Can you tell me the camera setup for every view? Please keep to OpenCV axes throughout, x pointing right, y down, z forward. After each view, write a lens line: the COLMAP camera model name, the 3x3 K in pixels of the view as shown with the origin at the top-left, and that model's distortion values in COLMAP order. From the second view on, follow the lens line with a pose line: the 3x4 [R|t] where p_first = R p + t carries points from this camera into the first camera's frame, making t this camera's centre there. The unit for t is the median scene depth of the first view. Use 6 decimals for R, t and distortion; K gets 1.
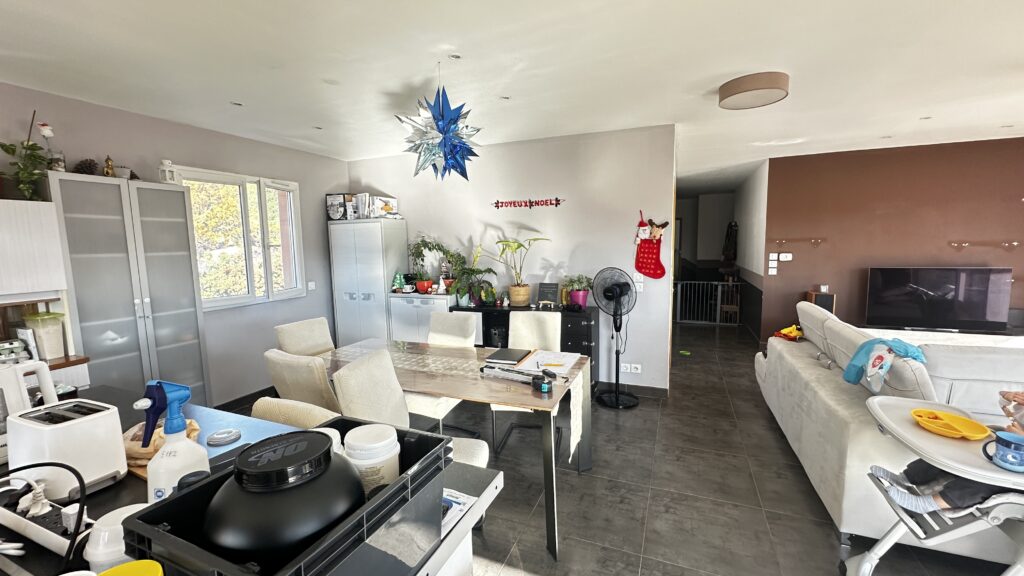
lens RADIAL K [[409.1, 0, 513.7], [0, 409.1, 285.5], [0, 0, 1]] dist [-0.006479, 0.000148]
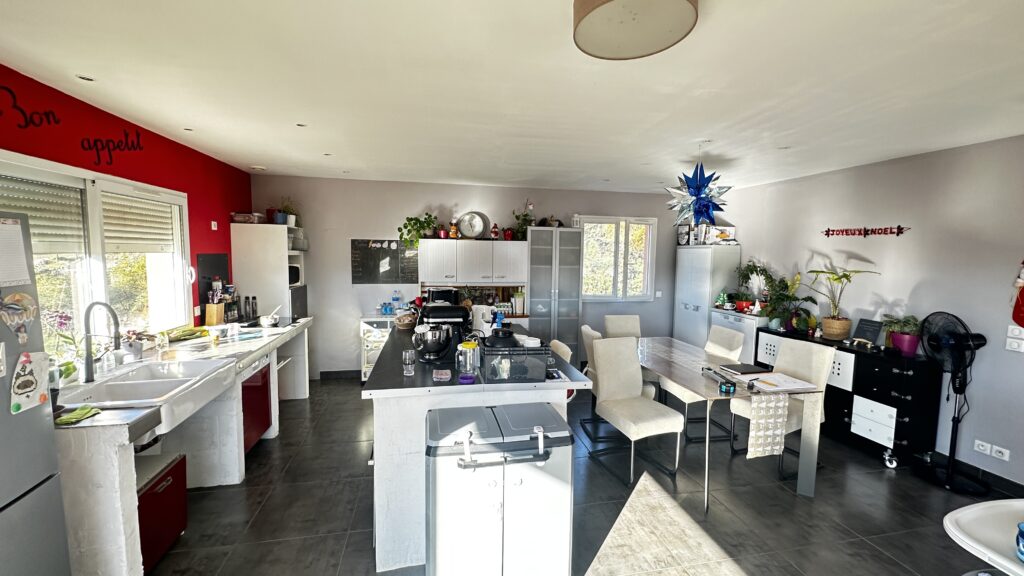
lens RADIAL K [[409.1, 0, 511.7], [0, 409.1, 288.5], [0, 0, 1]] dist [-0.006479, 0.000148]
pose [[0.559278, 0.100690, -0.822842, 0.372937], [-0.113393, 0.992558, 0.044386, -0.025671], [0.821188, 0.068480, 0.566534, -0.166655]]
